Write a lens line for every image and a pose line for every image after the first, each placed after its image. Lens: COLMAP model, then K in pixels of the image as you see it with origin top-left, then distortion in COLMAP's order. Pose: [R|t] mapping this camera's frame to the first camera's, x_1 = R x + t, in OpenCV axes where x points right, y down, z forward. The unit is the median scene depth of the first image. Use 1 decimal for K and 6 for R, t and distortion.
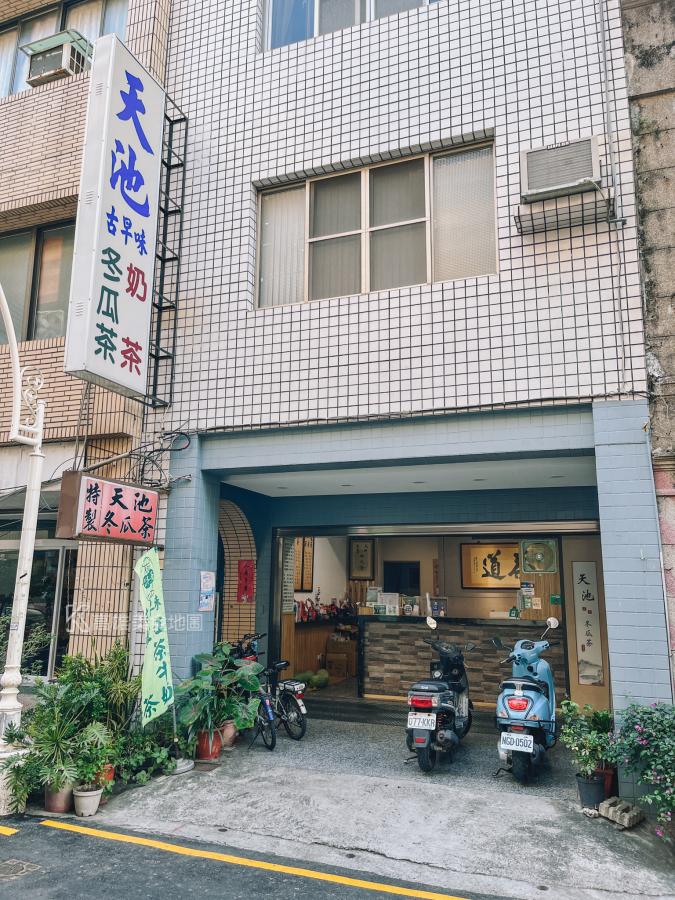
lens RADIAL K [[700.8, 0, 337.0], [0, 700.8, 448.3], [0, 0, 1]] dist [-0.002377, -0.011144]
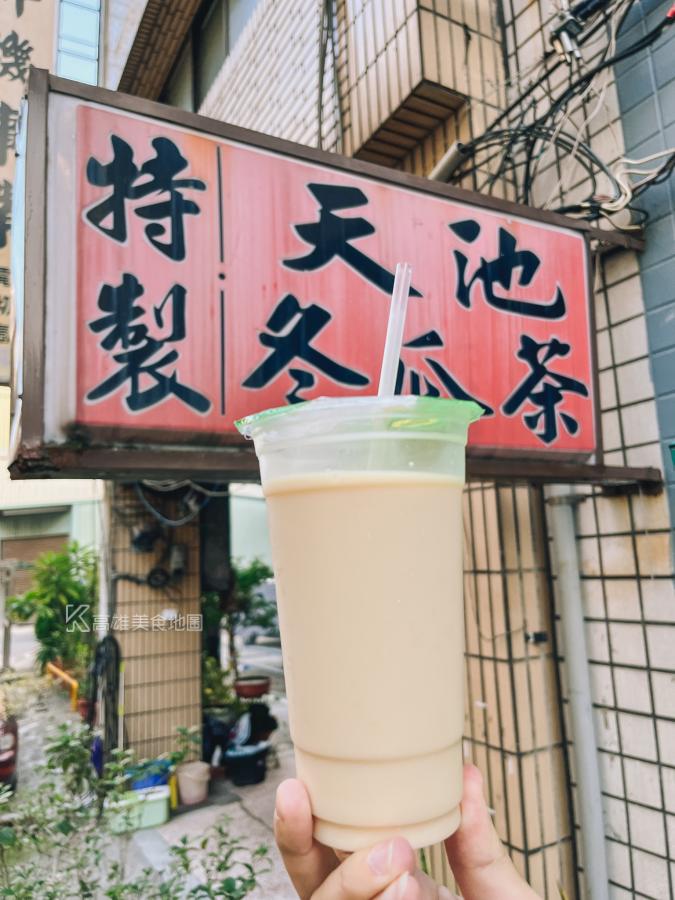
lens RADIAL K [[700.8, 0, 337.2], [0, 700.8, 449.5], [0, 0, 1]] dist [-0.002377, -0.011144]
pose [[0.763802, -0.147762, -0.628310, -0.196843], [0.178706, 0.983801, -0.014121, 0.125343], [0.620218, -0.101497, 0.777835, 0.817327]]
